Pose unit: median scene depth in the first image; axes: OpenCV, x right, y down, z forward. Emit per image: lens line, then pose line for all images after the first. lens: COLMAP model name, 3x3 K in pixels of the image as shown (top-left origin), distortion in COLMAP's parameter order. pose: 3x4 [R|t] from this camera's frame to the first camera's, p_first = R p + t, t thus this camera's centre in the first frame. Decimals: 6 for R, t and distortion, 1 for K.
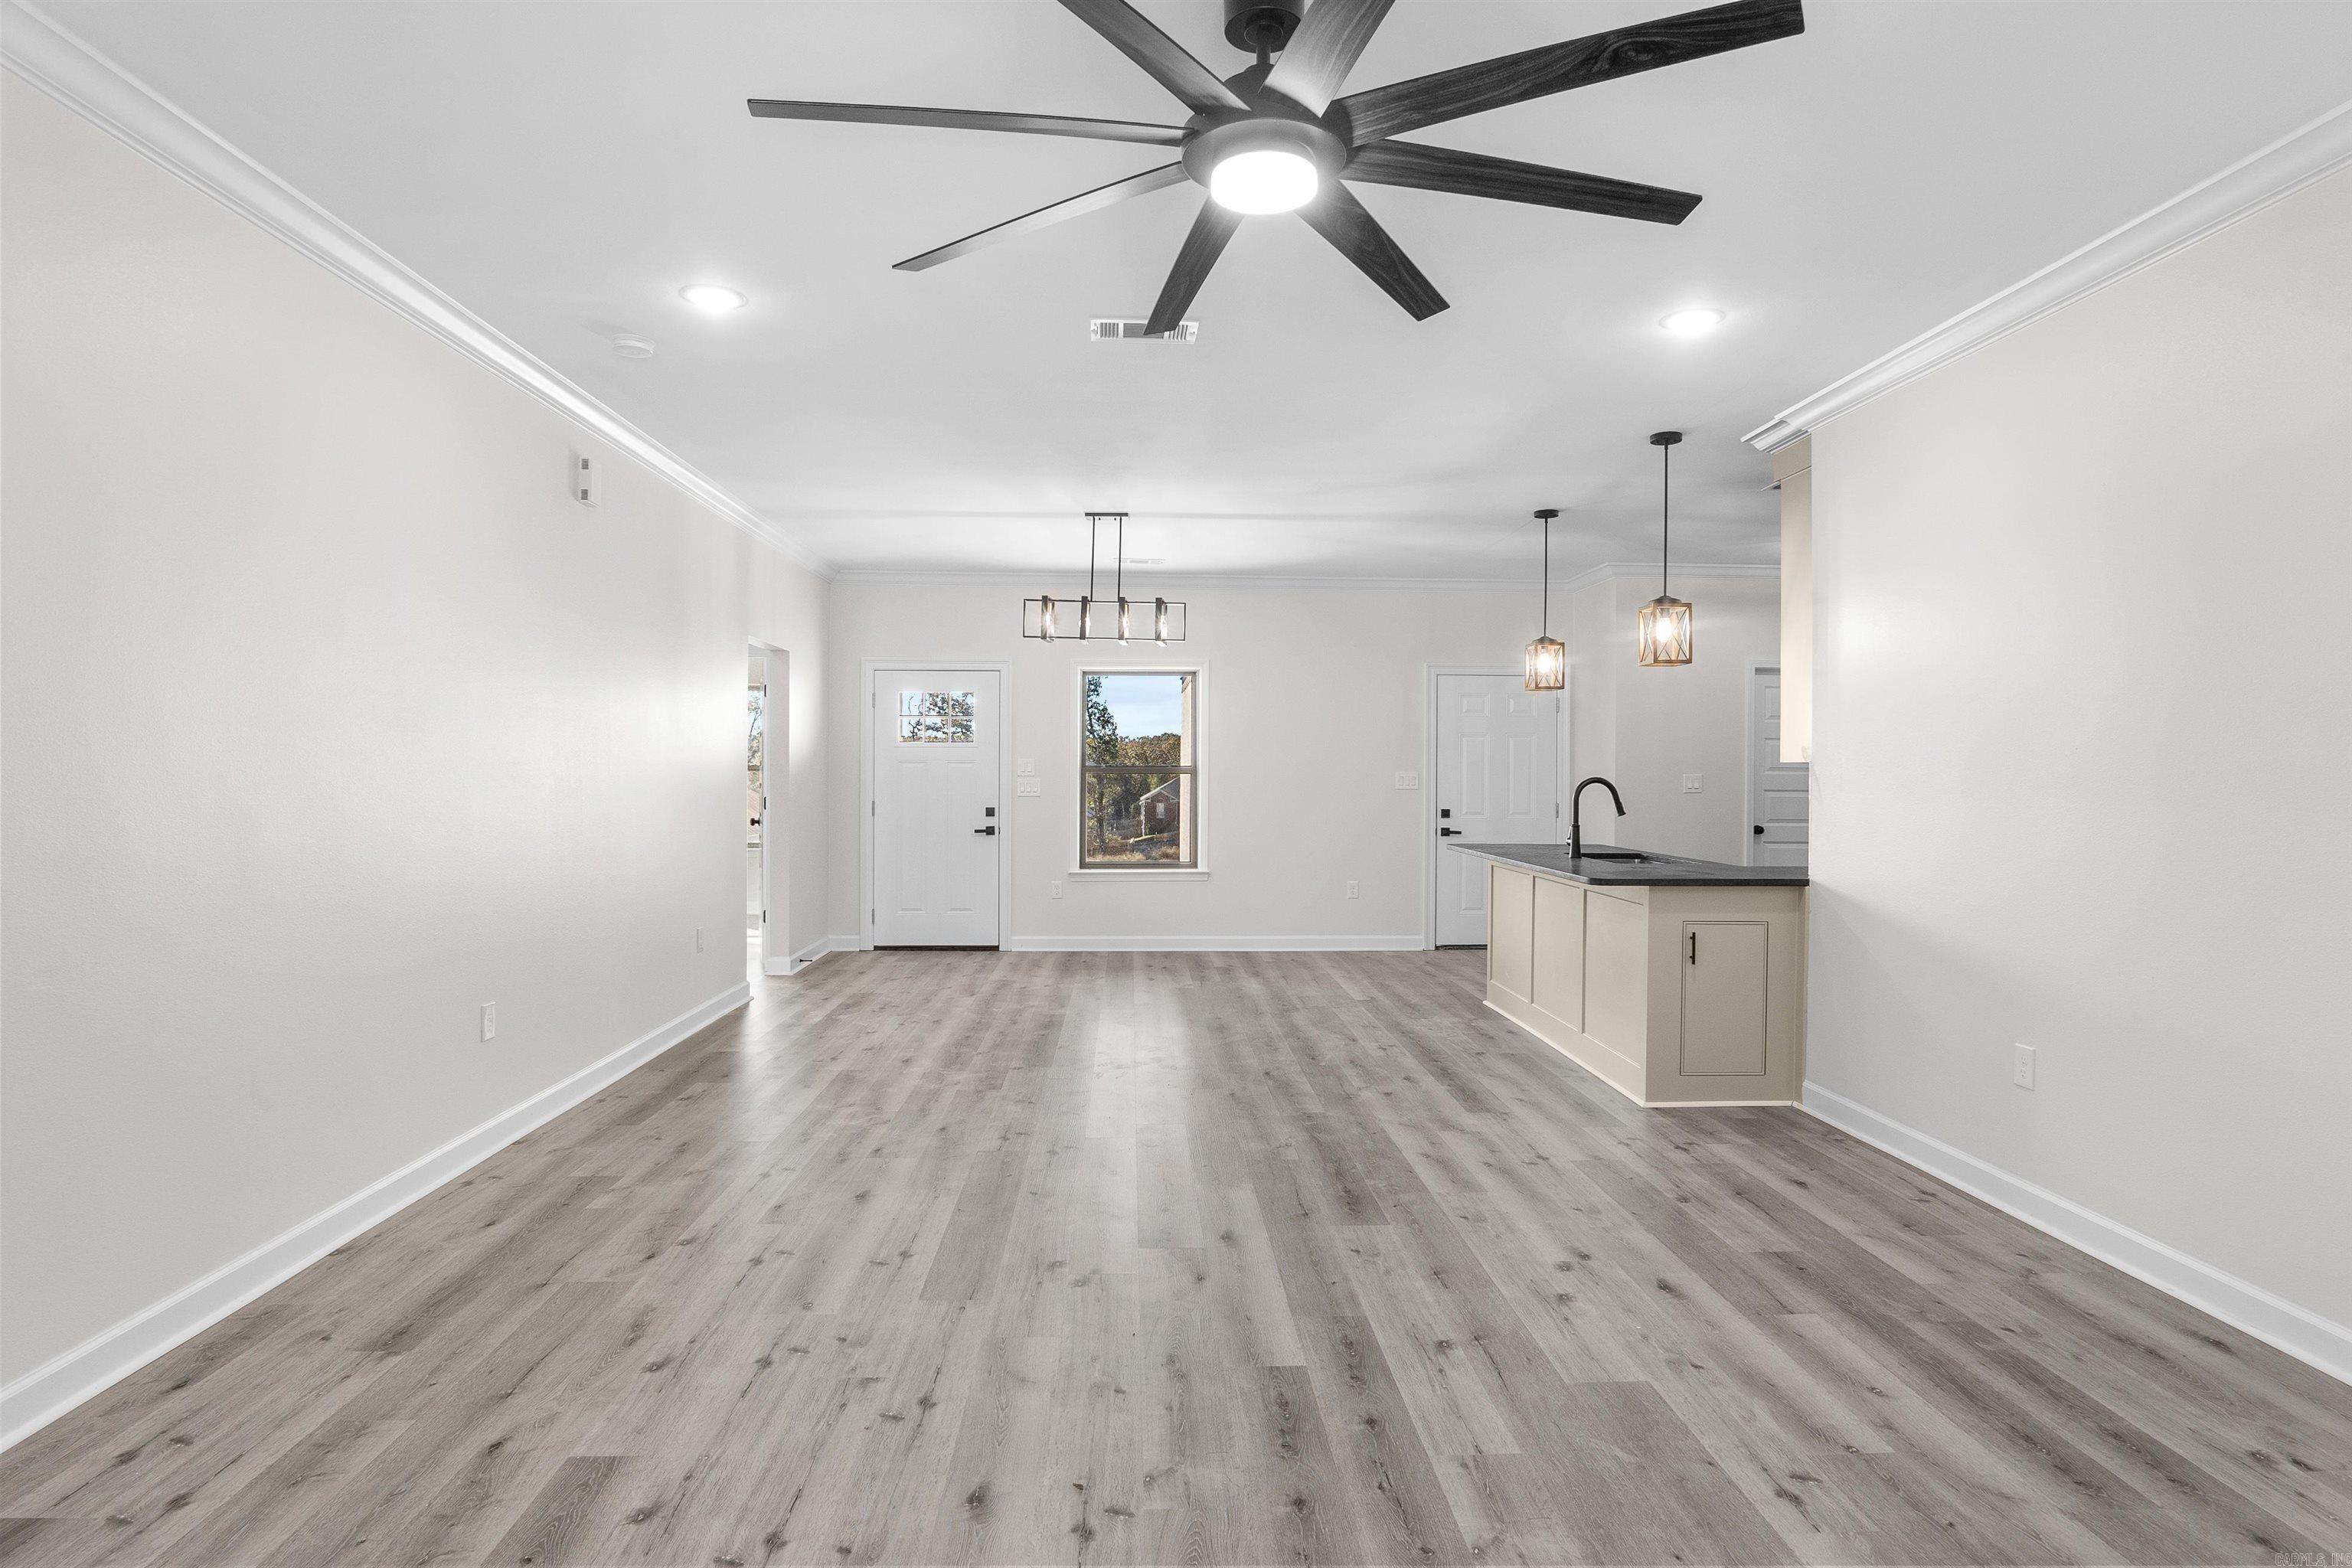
lens RADIAL K [[1259.6, 0, 1190.0], [0, 1259.6, 771.6], [0, 0, 1]] dist [-0.035432, 0.009782]
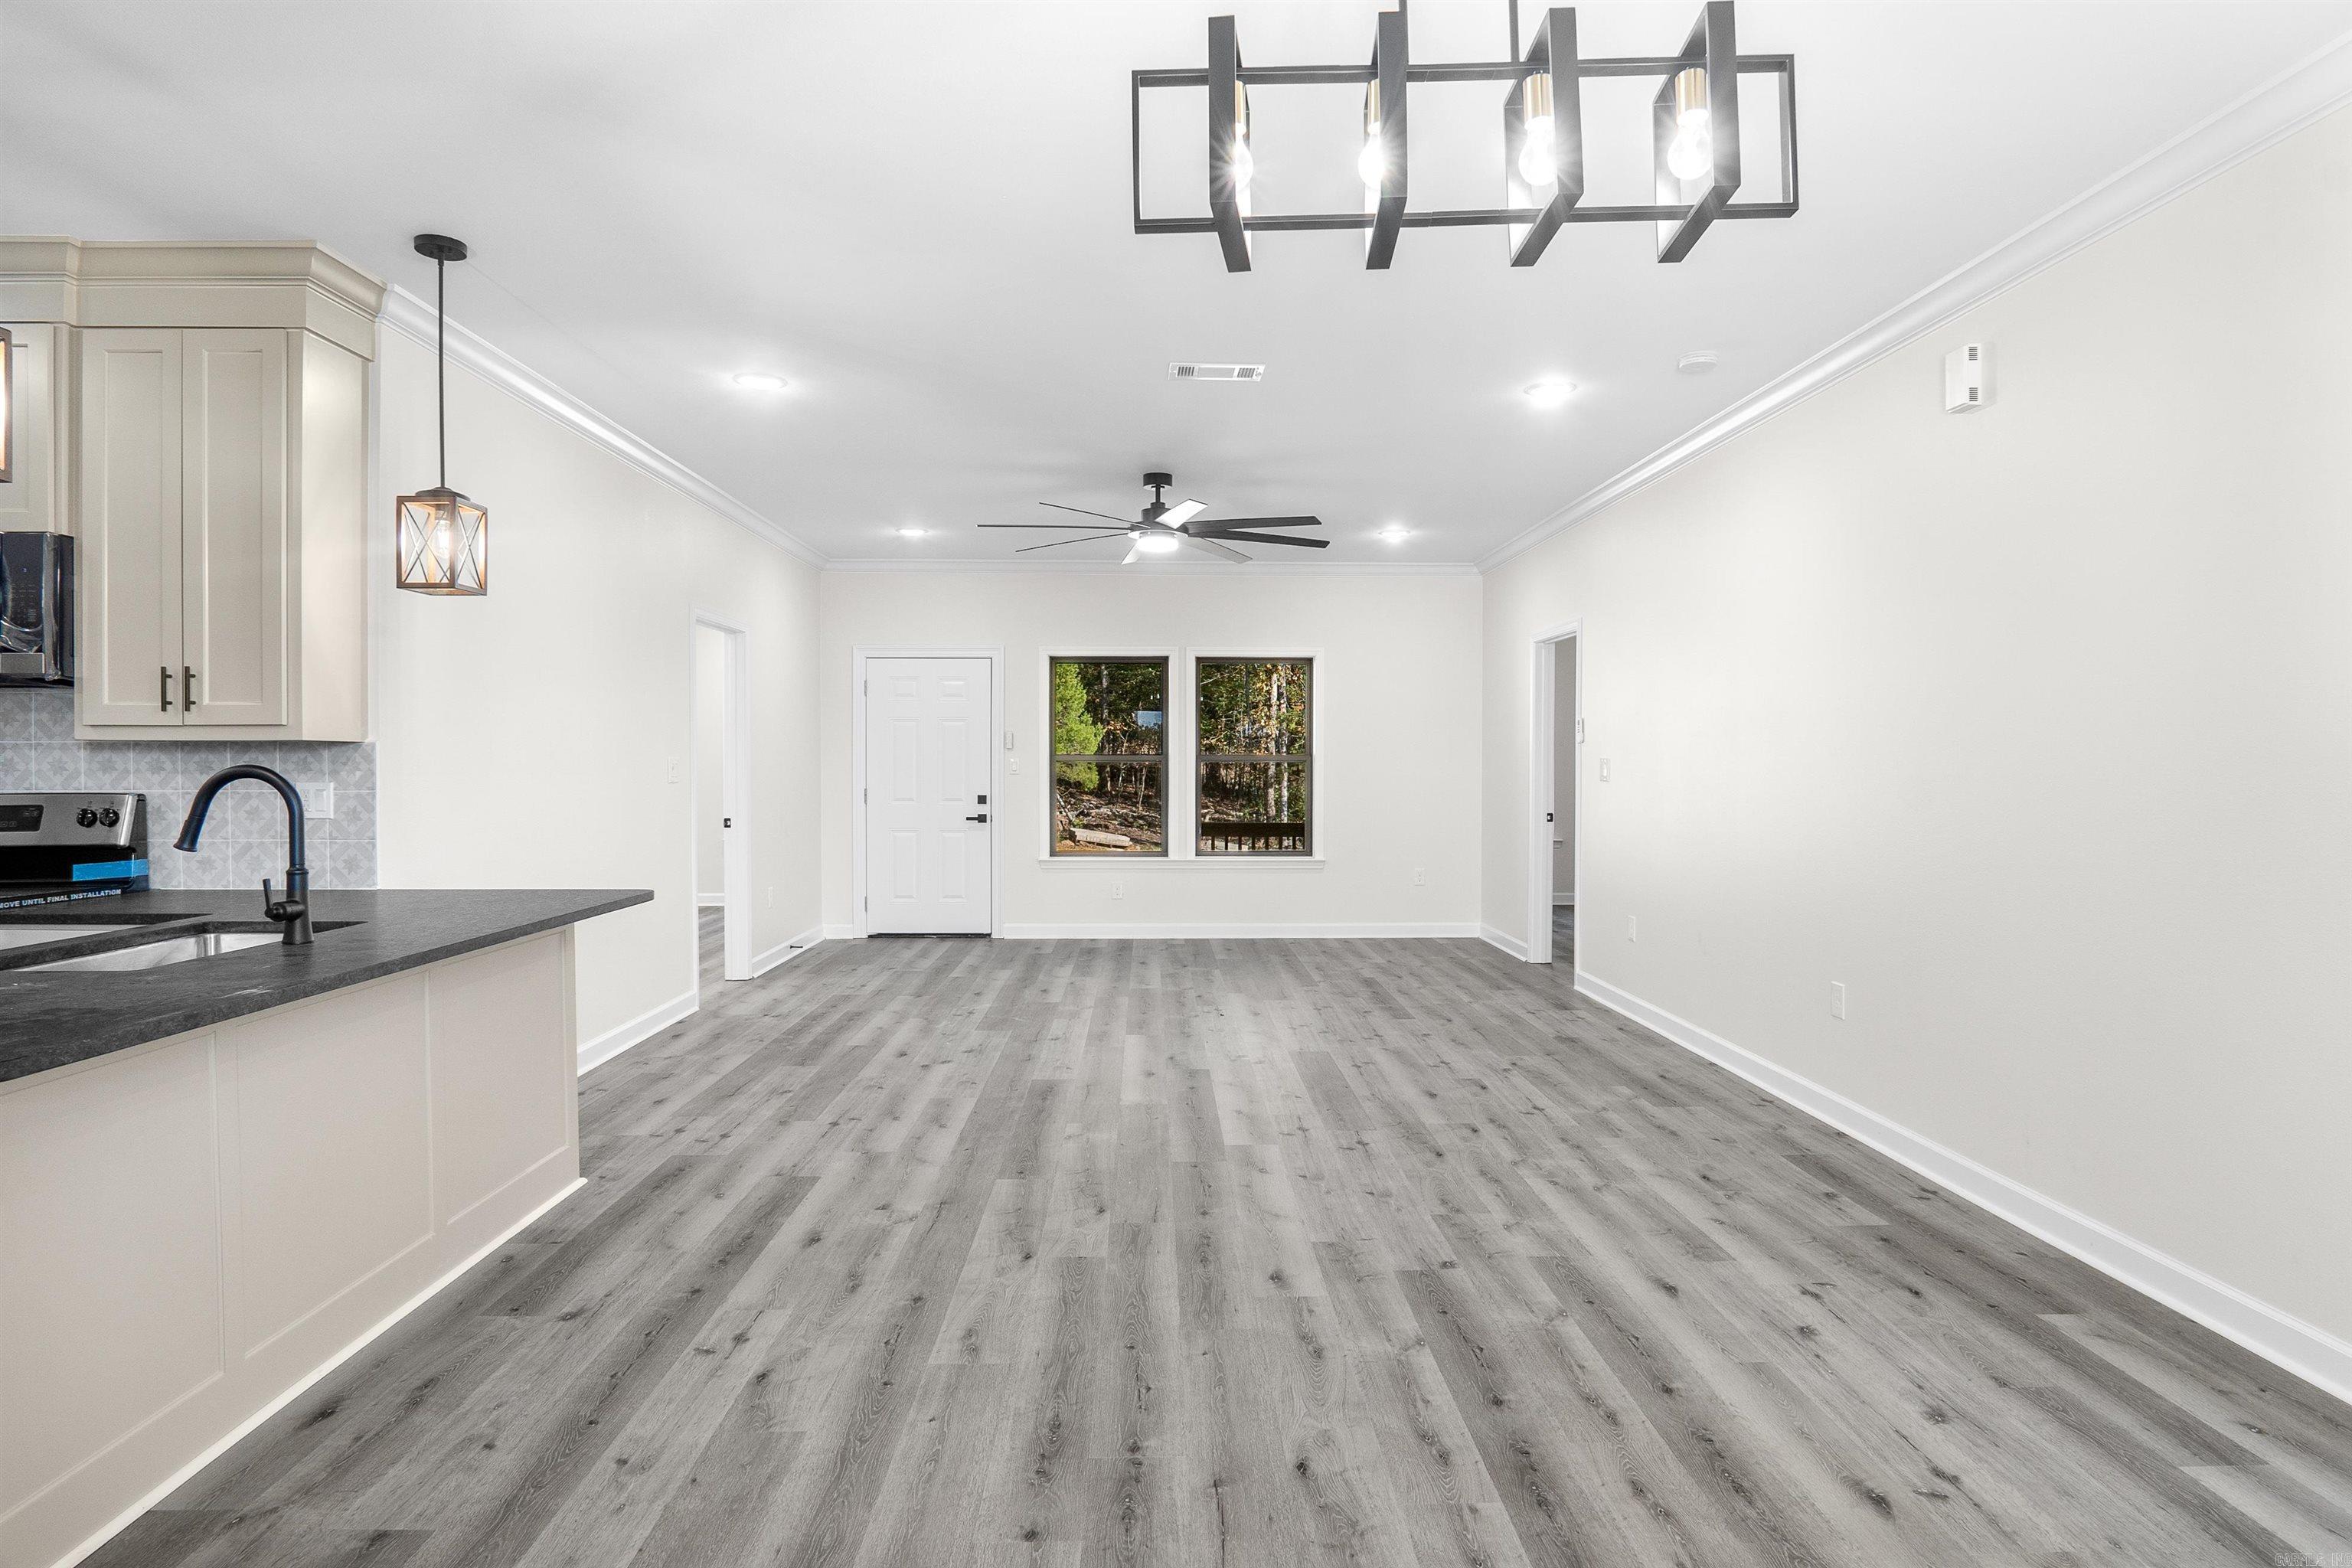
lens RADIAL K [[1259.6, 0, 1190.0], [0, 1259.6, 771.6], [0, 0, 1]] dist [-0.035432, 0.009782]
pose [[-0.999859, -0.006511, 0.015484, -0.031182], [-0.006349, 0.999925, 0.010467, 0.000131], [-0.015551, 0.010367, -0.999825, 2.045308]]
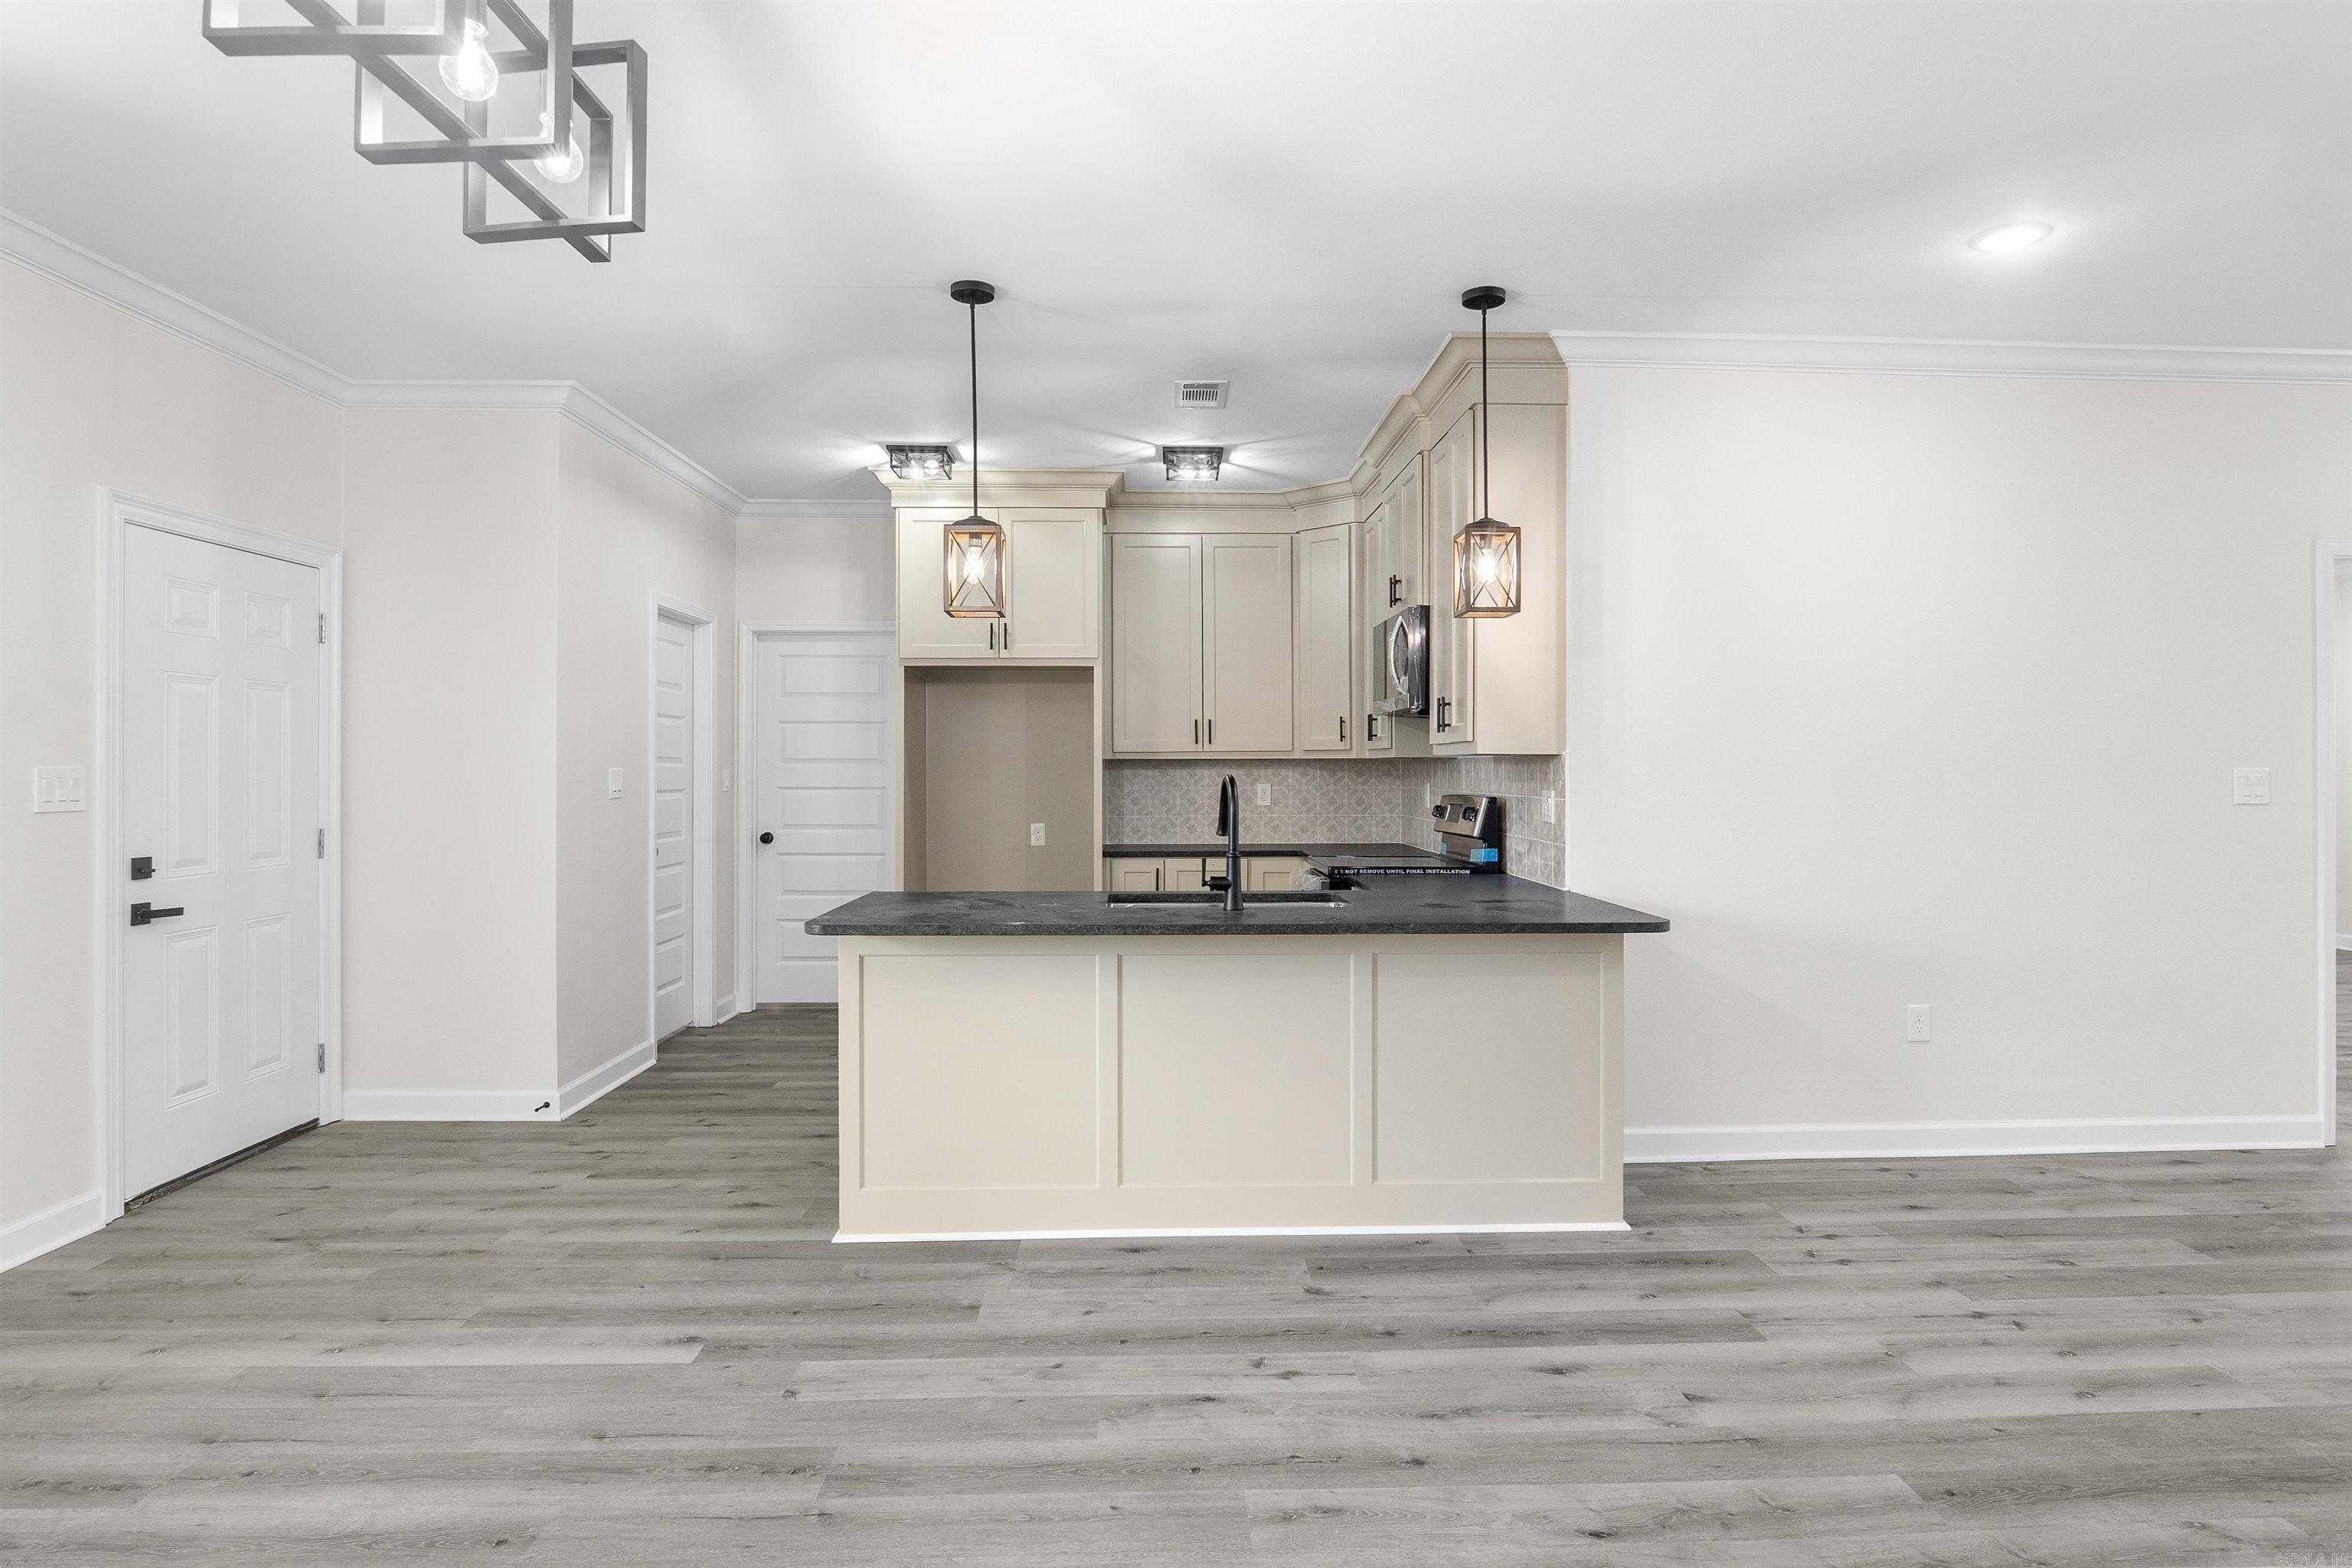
lens RADIAL K [[1277.7, 0, 1190.6], [0, 1277.7, 753.0], [0, 0, 1]] dist [-0.035699, 0.010586]
pose [[0.009060, 0.005214, 0.999945, -0.429739], [0.000025, 0.999986, -0.005214, -0.003664], [-0.999959, 0.000072, 0.009060, 1.438066]]
